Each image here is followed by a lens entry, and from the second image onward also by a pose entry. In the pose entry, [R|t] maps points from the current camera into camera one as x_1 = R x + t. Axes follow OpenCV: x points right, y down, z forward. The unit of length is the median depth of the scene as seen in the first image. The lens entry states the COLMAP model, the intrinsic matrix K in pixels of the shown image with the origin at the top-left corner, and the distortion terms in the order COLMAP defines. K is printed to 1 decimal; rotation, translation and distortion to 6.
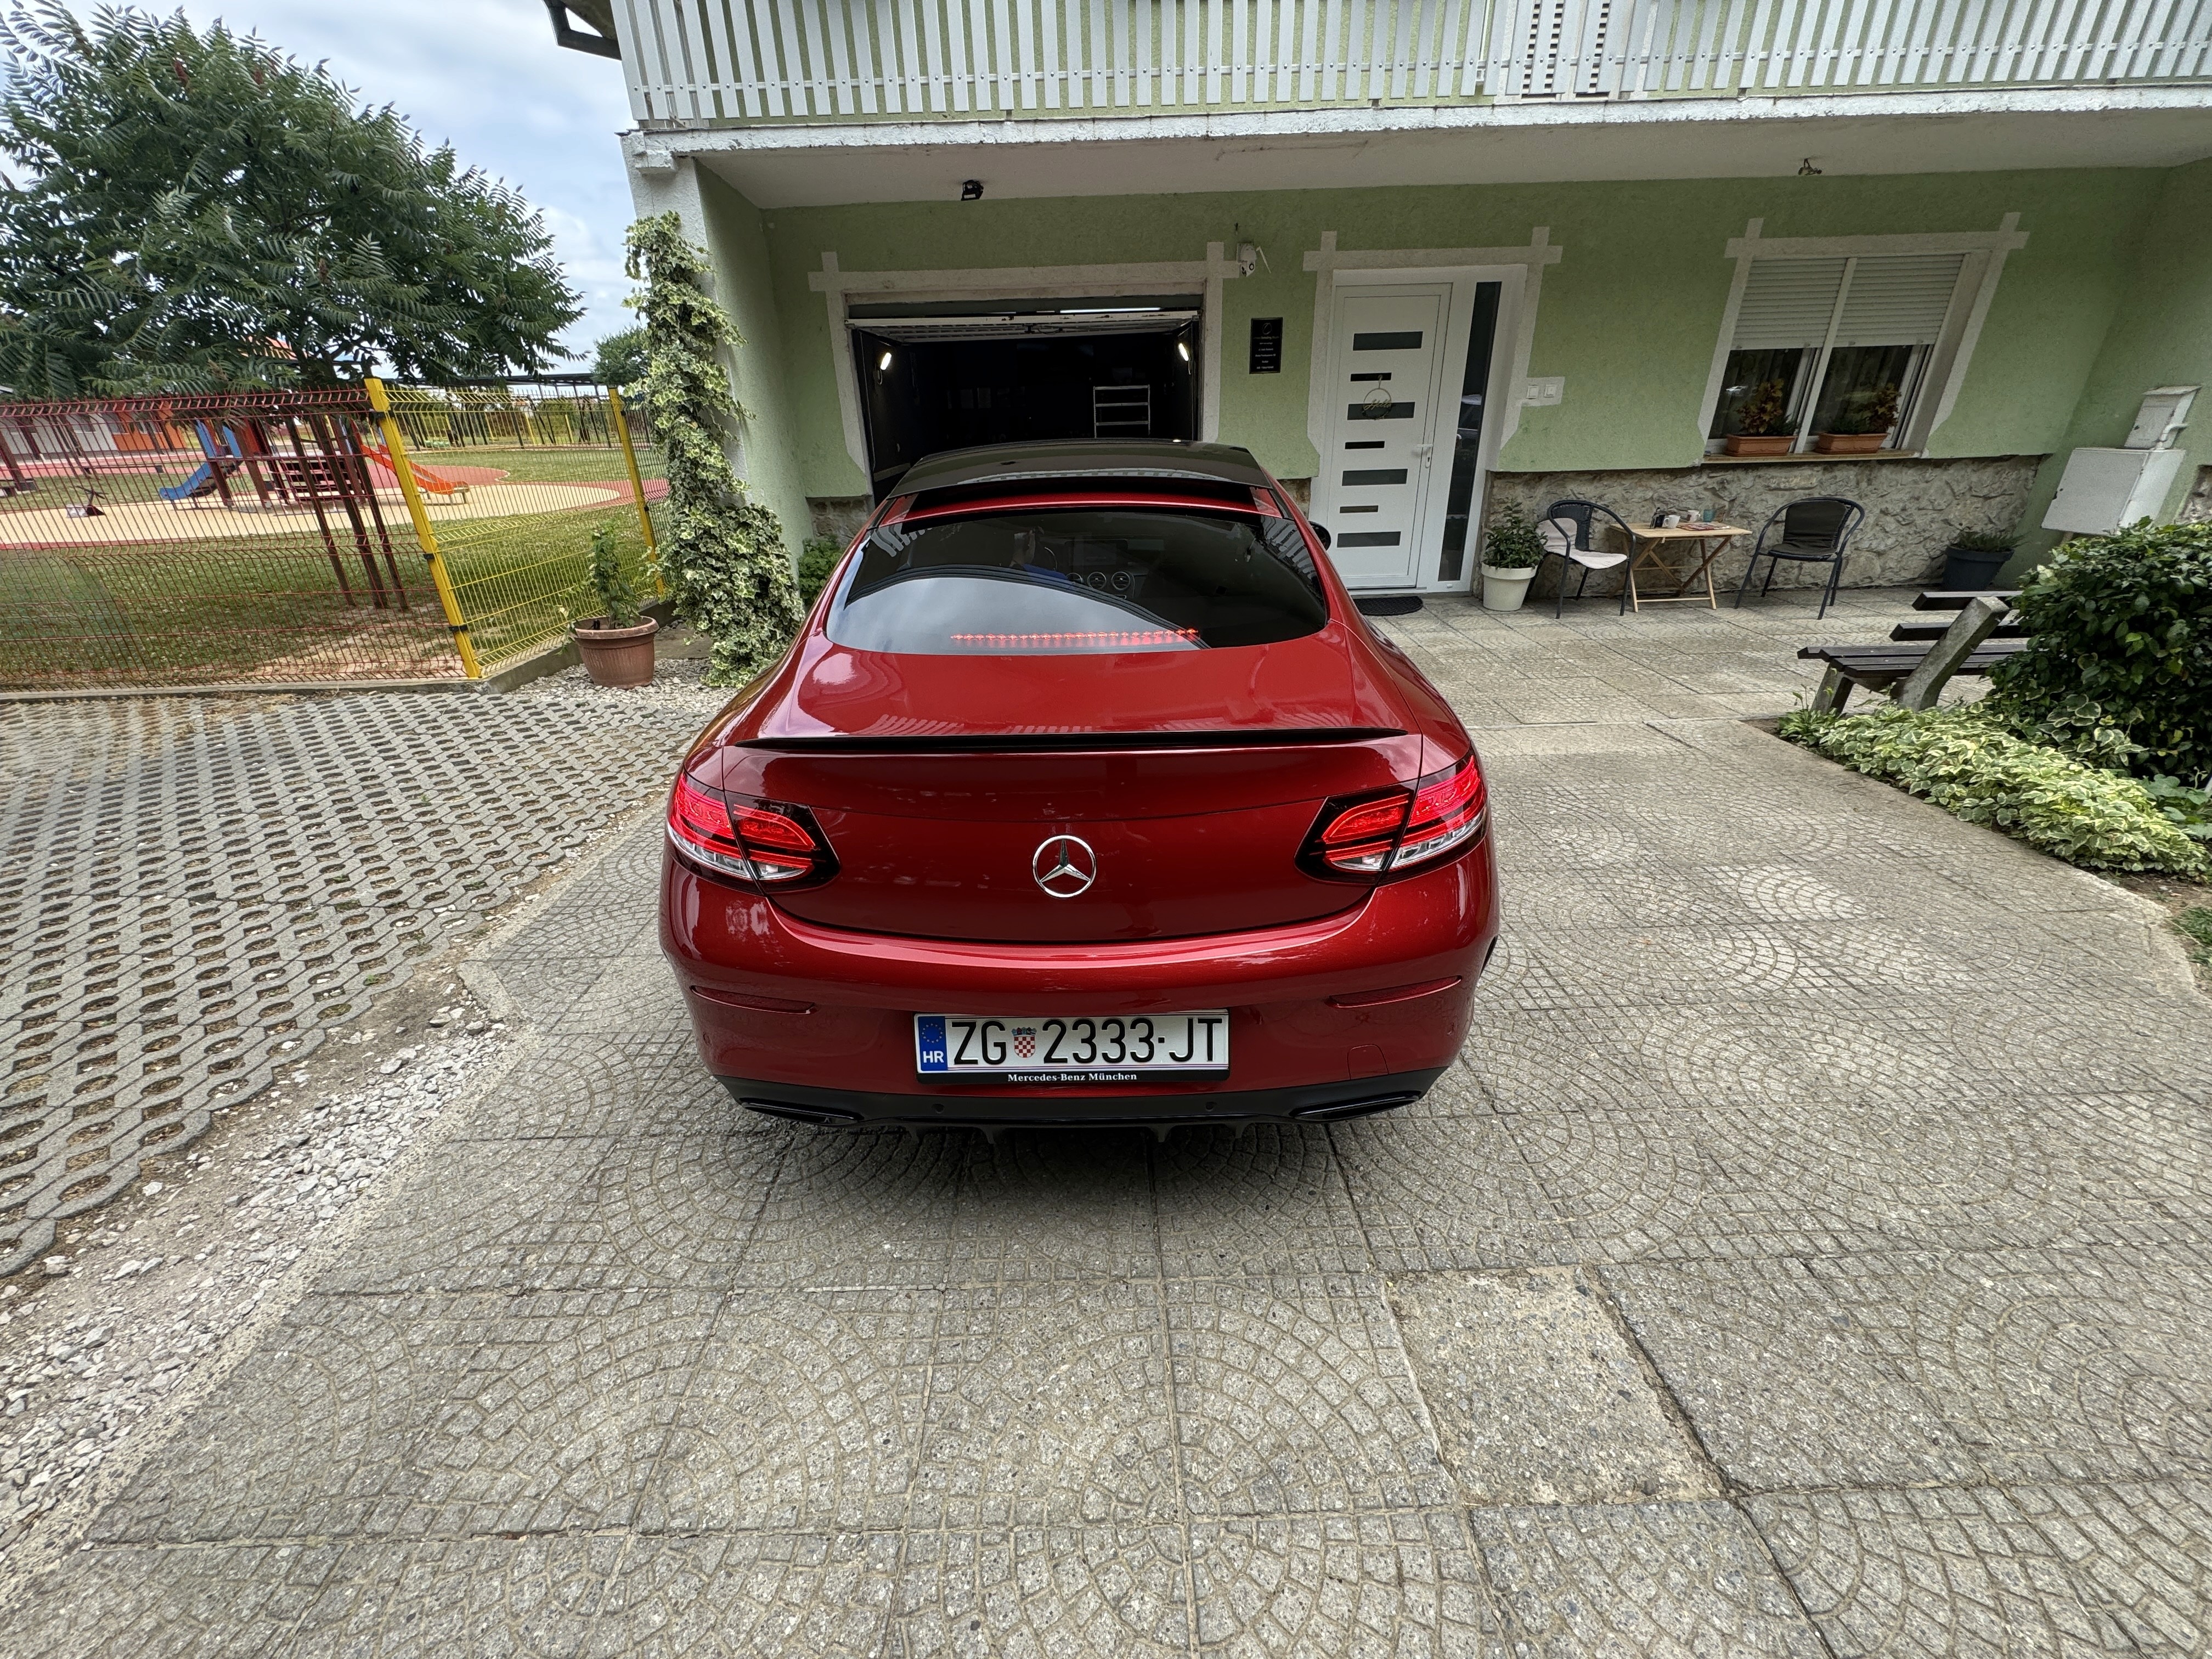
lens RADIAL K [[885.8, 0, 1108.1], [0, 885.8, 829.6], [0, 0, 1]] dist [-0.000649, -0.000802]
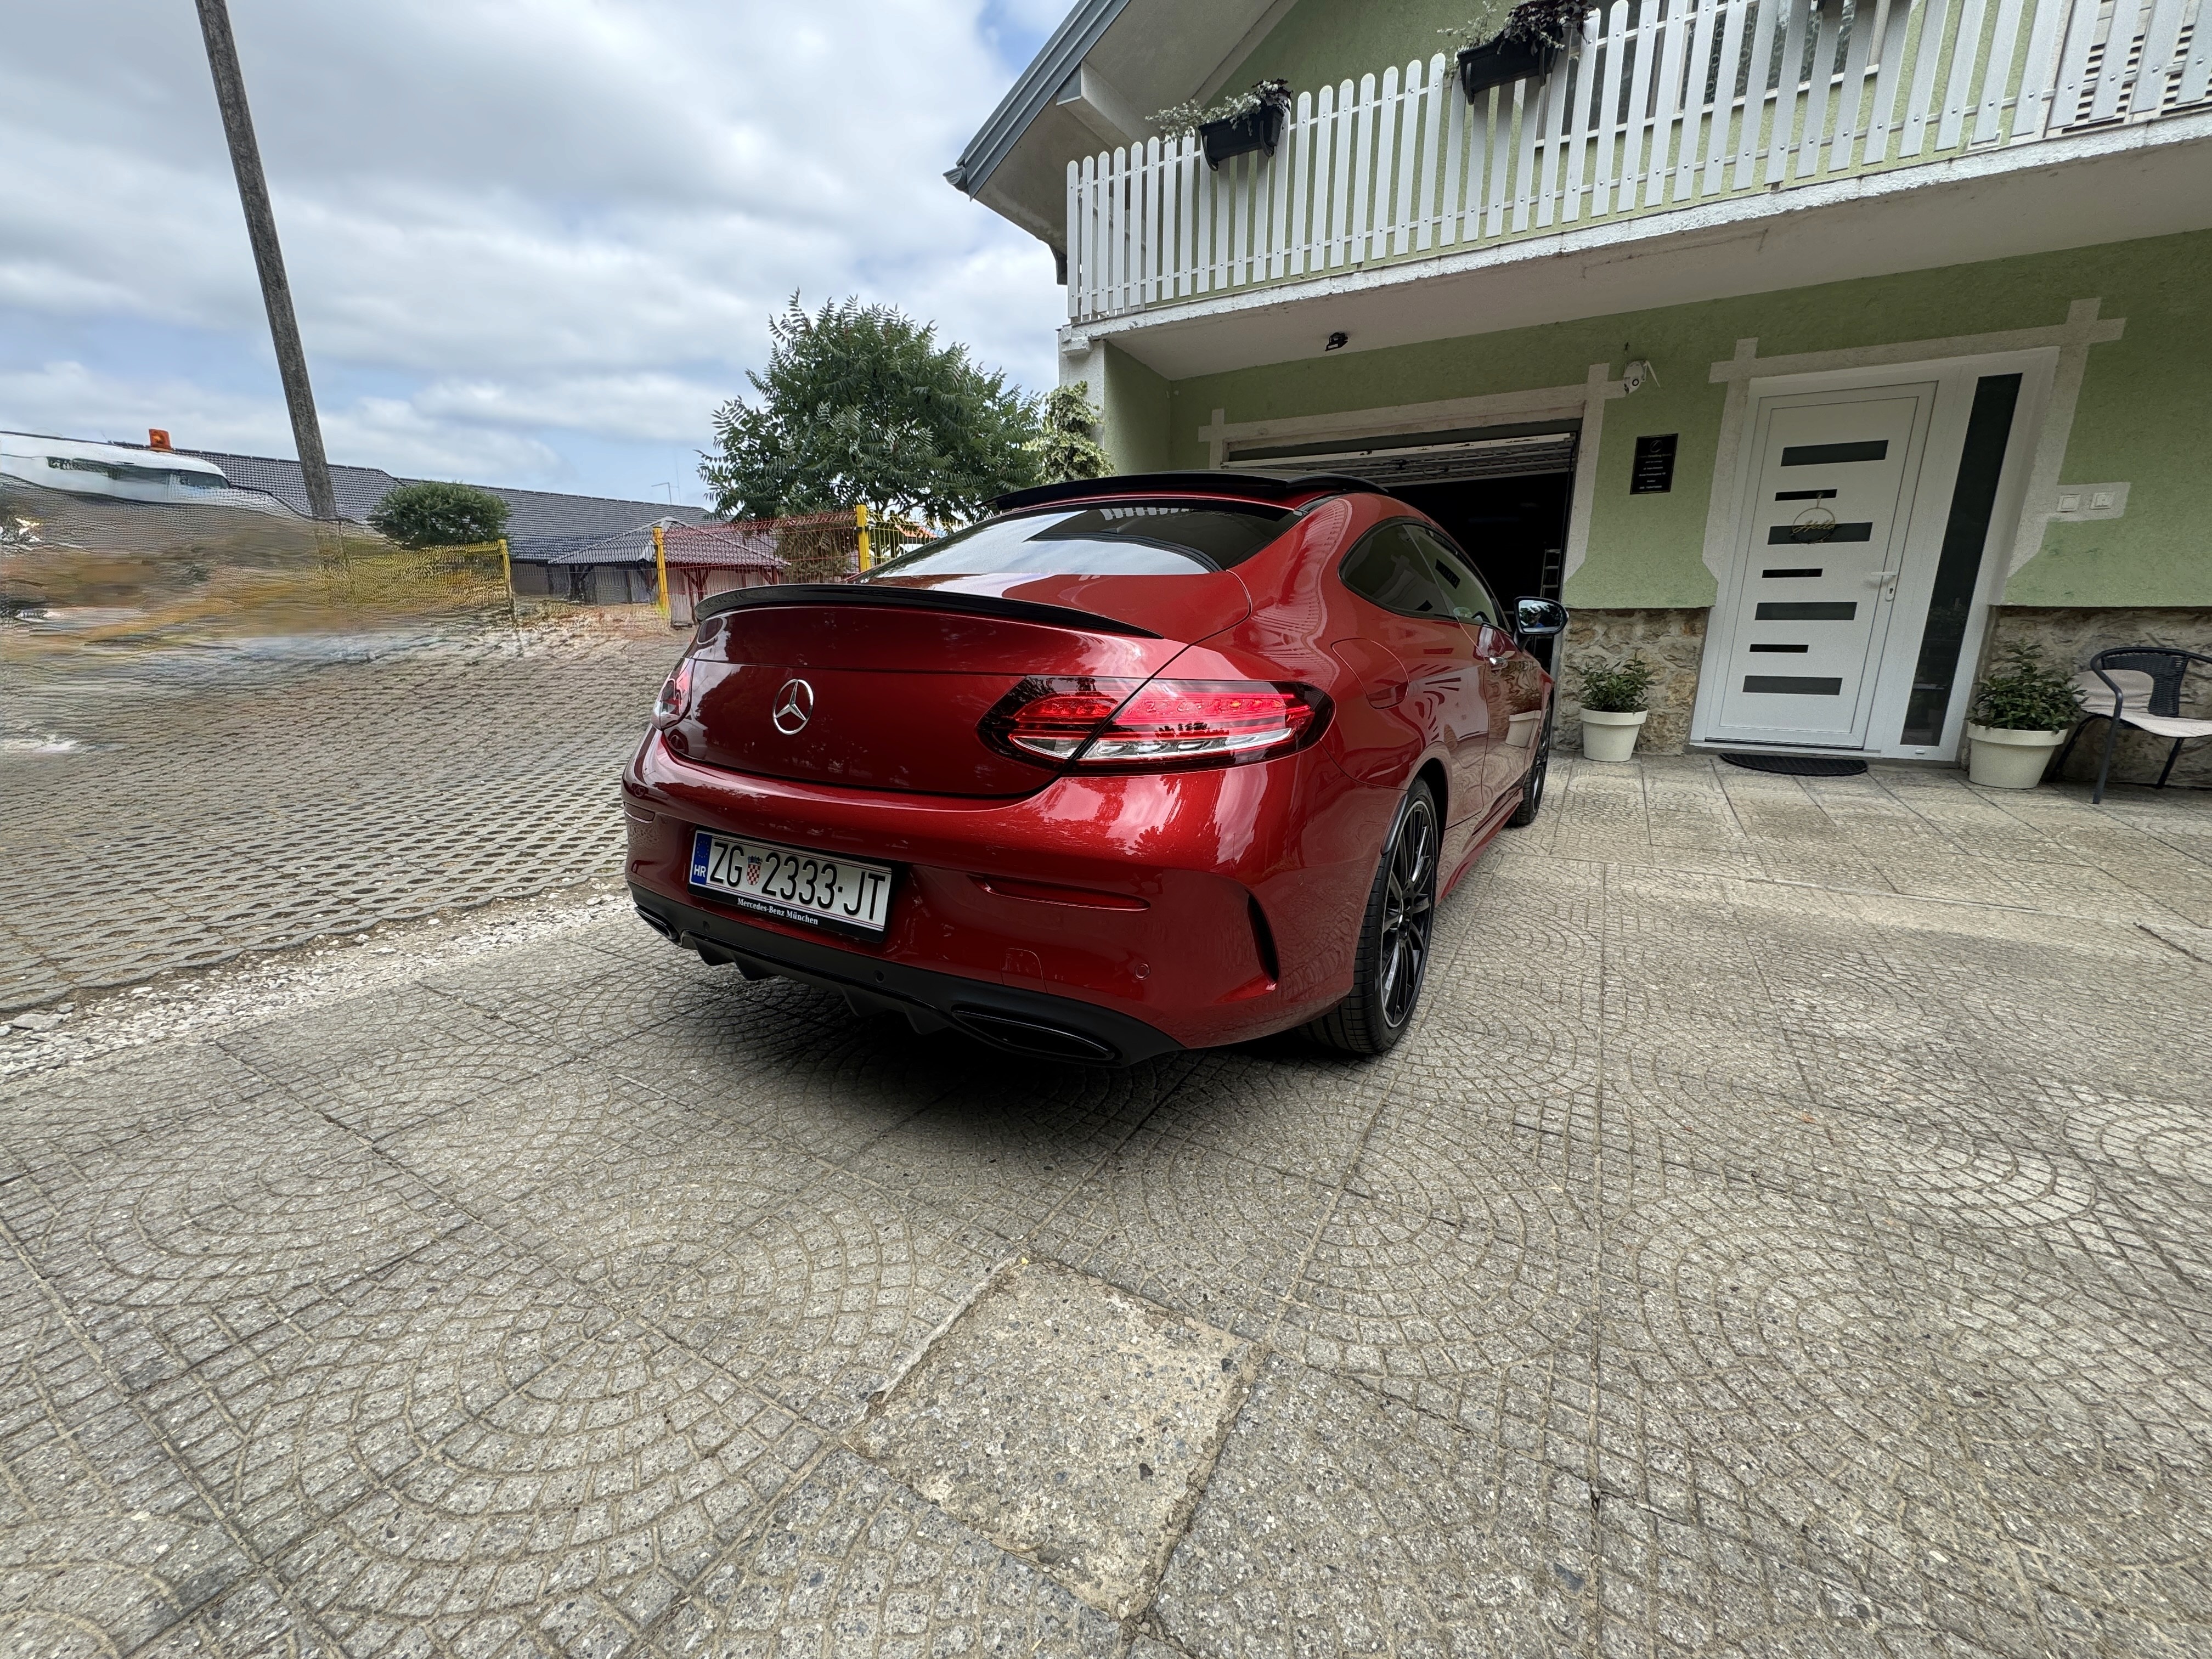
lens RADIAL K [[885.8, 0, 1105.6], [0, 885.8, 828.9], [0, 0, 1]] dist [-0.000649, -0.000802]
pose [[0.858551, 0.144846, -0.491844, 0.255580], [-0.235536, 0.963478, -0.127406, 0.071336], [0.455427, 0.225232, 0.861311, 0.074842]]
